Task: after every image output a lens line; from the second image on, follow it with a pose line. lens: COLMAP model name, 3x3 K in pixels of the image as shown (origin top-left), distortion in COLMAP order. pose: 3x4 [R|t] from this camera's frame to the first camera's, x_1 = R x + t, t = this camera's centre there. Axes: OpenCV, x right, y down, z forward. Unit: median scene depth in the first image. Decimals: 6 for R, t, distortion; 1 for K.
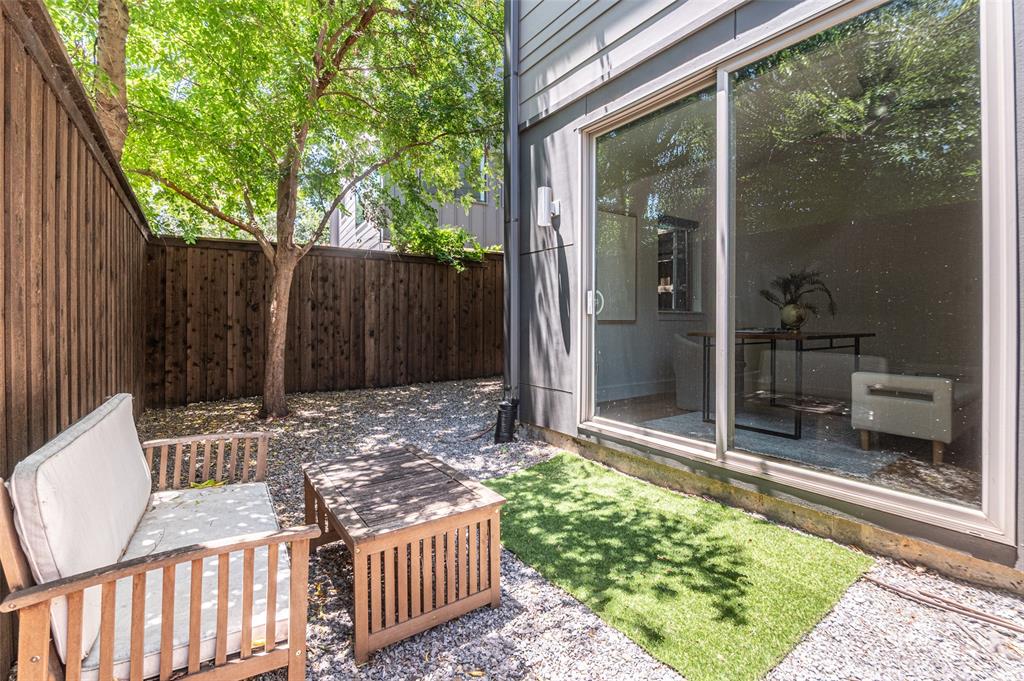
lens RADIAL K [[469.3, 0, 515.9], [0, 469.3, 319.4], [0, 0, 1]] dist [-0.001192, -0.008746]
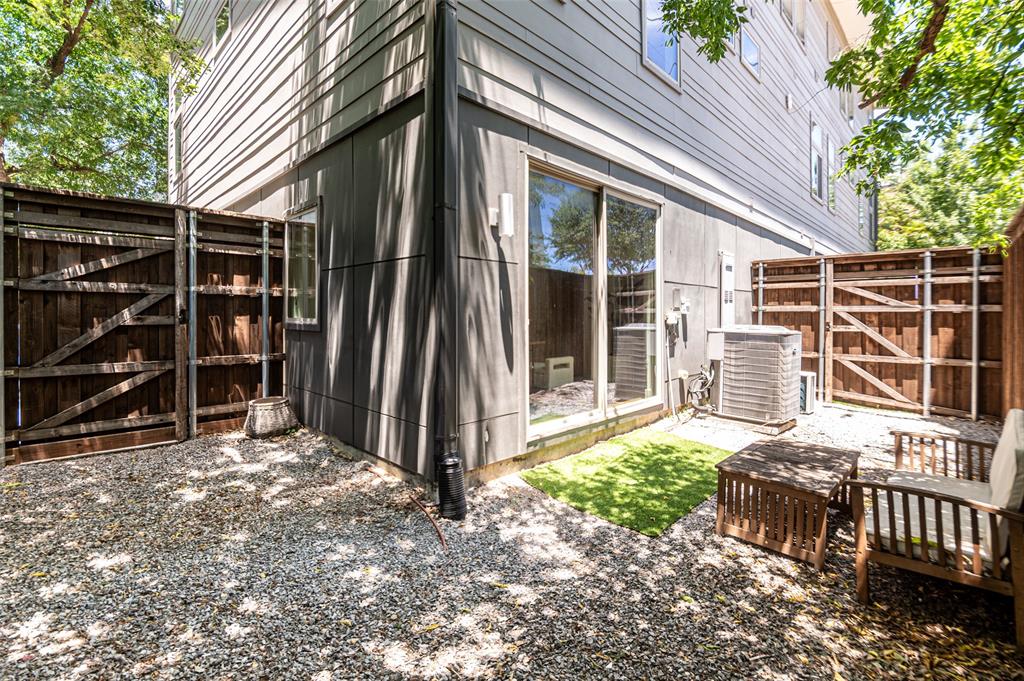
lens RADIAL K [[469.3, 0, 505.5], [0, 469.3, 314.7], [0, 0, 1]] dist [-0.001192, -0.008746]
pose [[-0.196334, -0.006639, 0.980515, -0.932920], [-0.004054, 0.999974, 0.005959, -0.062750], [-0.980529, -0.002805, -0.196356, 1.333327]]
